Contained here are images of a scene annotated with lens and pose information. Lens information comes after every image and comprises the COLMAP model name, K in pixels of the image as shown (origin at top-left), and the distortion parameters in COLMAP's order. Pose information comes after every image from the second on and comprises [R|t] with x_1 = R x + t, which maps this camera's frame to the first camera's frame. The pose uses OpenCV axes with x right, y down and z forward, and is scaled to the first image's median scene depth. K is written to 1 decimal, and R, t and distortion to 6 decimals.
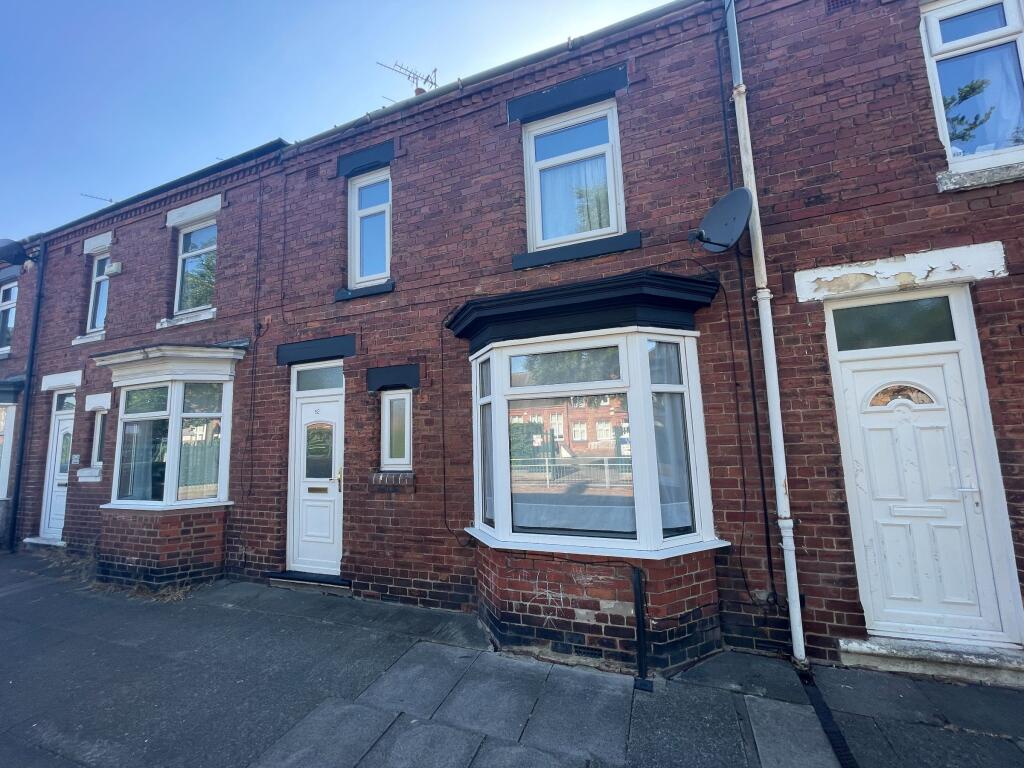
lens RADIAL K [[415.3, 0, 512.0], [0, 415.3, 384.0], [0, 0, 1]] dist [-0.006057, 0.000585]
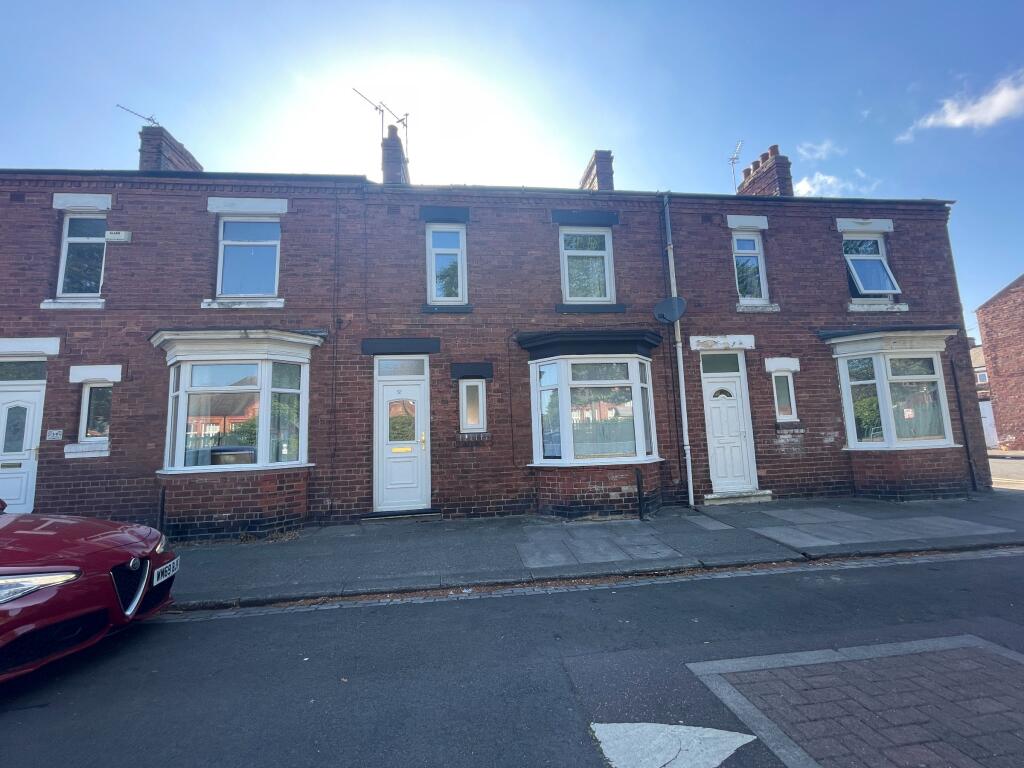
lens RADIAL K [[415.3, 0, 512.0], [0, 415.3, 384.0], [0, 0, 1]] dist [-0.006057, 0.000585]
pose [[0.890061, 0.056062, 0.452382, -0.868362], [-0.048662, 0.998423, -0.027987, 0.070572], [-0.453238, 0.002896, 0.891385, -0.412123]]
